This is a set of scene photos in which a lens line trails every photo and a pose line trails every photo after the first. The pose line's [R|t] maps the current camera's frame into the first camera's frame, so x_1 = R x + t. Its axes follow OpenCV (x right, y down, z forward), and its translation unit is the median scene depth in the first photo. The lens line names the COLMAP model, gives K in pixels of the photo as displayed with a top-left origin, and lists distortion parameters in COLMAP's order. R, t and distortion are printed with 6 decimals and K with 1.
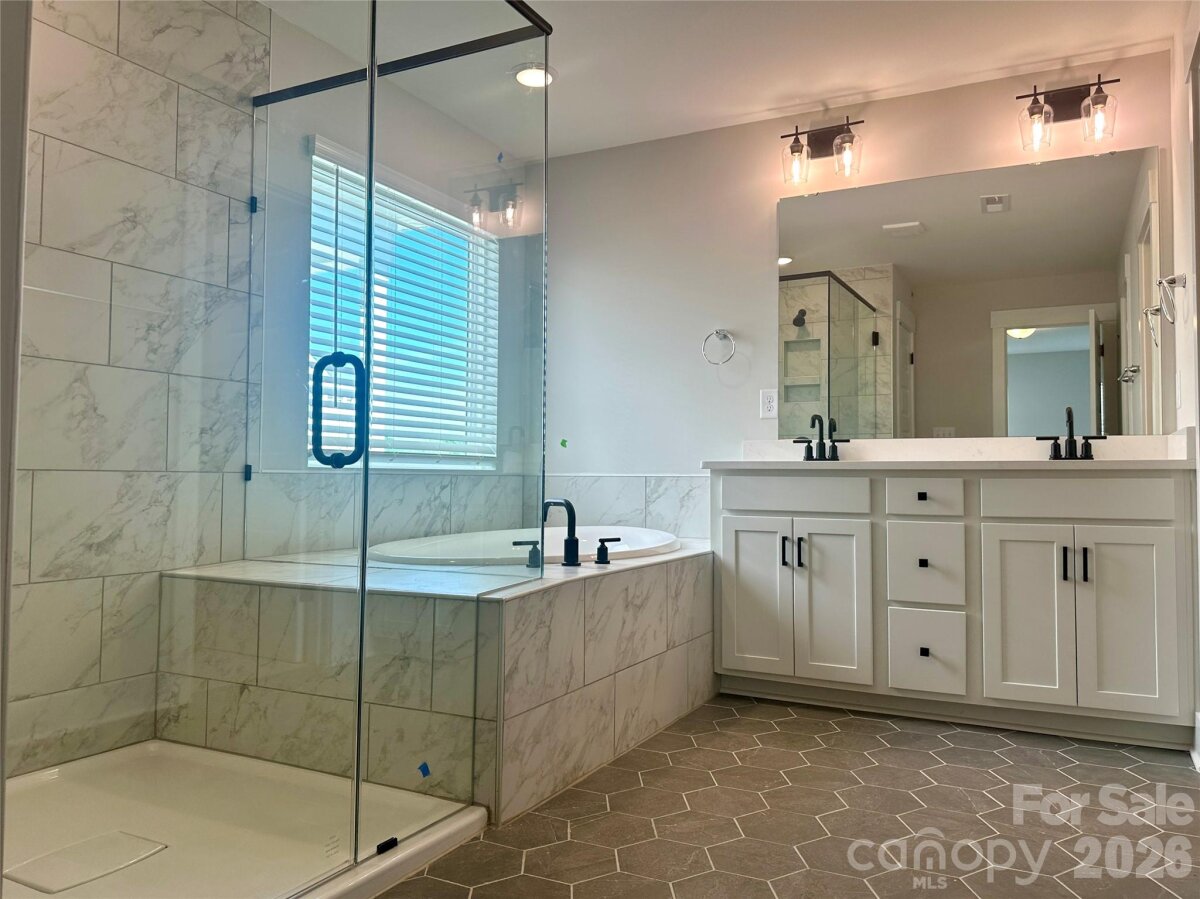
lens RADIAL K [[866.5, 0, 603.6], [0, 866.5, 449.6], [0, 0, 1]] dist [0.047341, -0.005095]
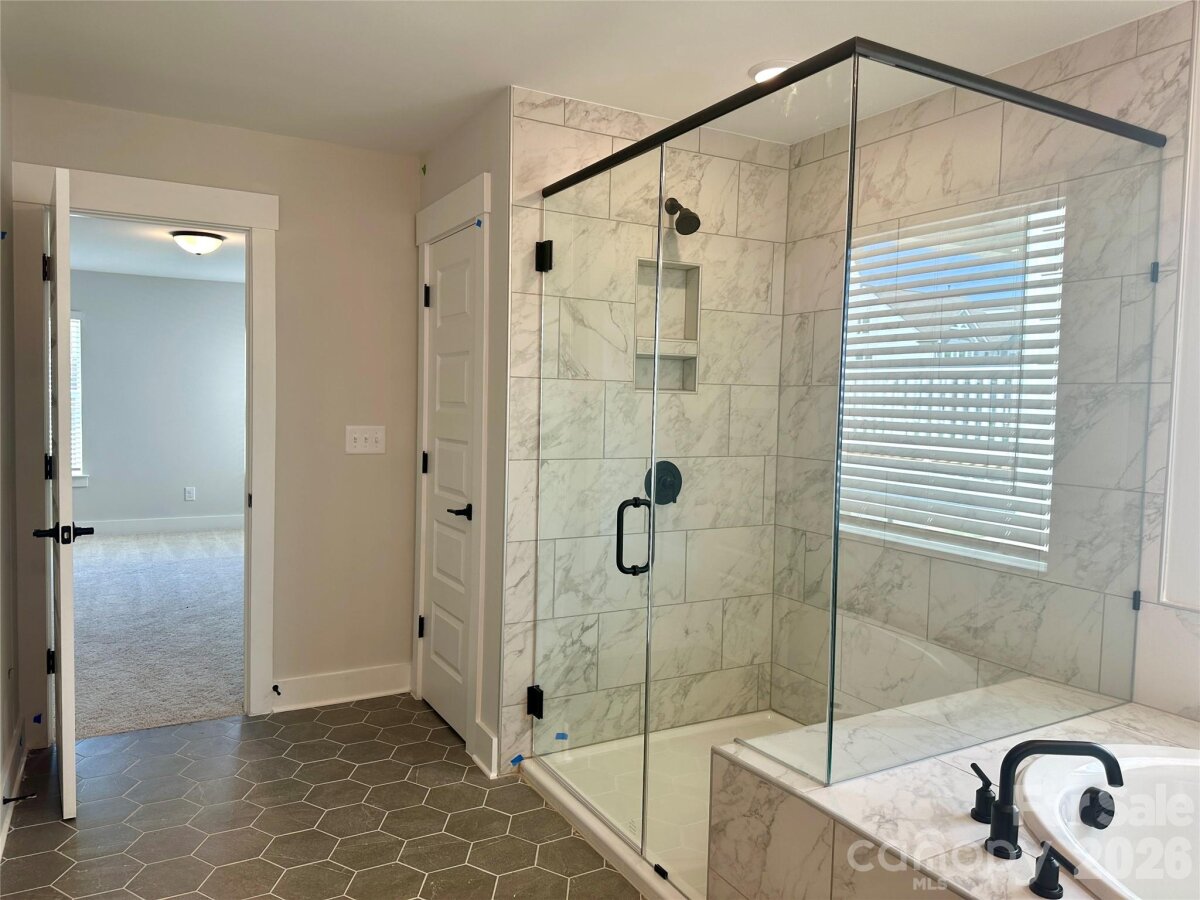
lens RADIAL K [[866.5, 0, 602.9], [0, 866.5, 445.8], [0, 0, 1]] dist [0.047341, -0.005095]
pose [[-0.528239, 0.036418, -0.848314, 0.591471], [0.007631, 0.999243, 0.038145, -0.163334], [0.849062, 0.013676, -0.528117, 1.053787]]
